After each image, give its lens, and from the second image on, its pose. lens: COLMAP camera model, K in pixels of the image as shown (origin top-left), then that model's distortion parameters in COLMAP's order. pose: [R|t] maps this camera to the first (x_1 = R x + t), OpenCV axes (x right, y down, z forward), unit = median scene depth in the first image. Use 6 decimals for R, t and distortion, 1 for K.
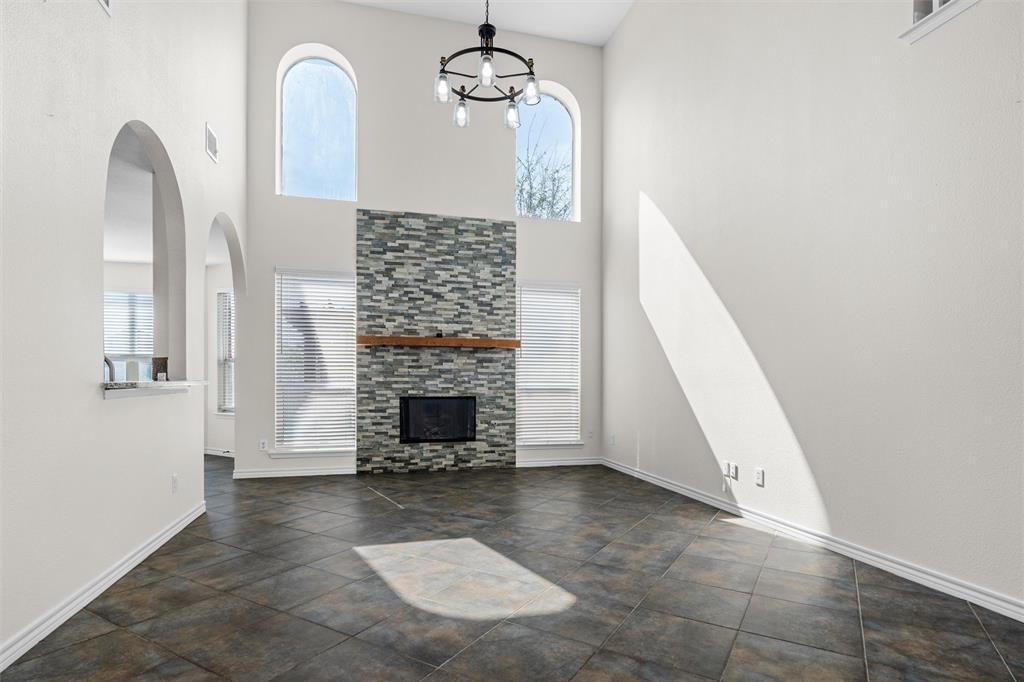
lens RADIAL K [[516.6, 0, 516.0], [0, 516.6, 344.0], [0, 0, 1]] dist [-0.000153, -0.000711]
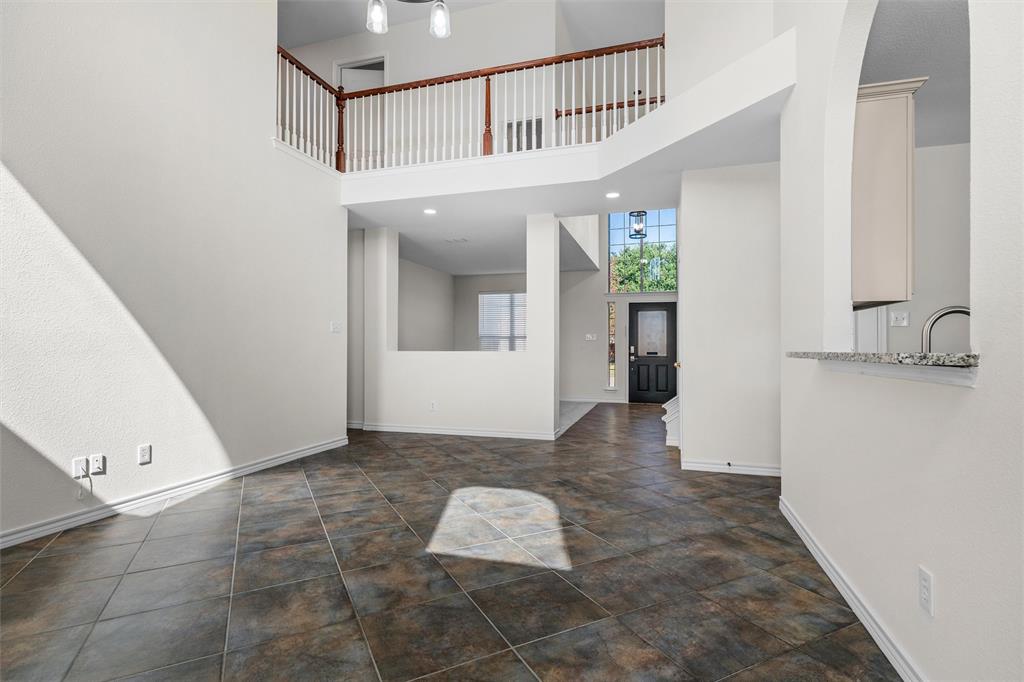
lens RADIAL K [[516.6, 0, 516.0], [0, 516.6, 344.0], [0, 0, 1]] dist [-0.000153, -0.000711]
pose [[-0.850614, 0.002258, 0.525785, -0.645327], [-0.038207, 0.997082, -0.066094, 0.118100], [-0.524400, -0.076309, -0.848046, 1.688781]]
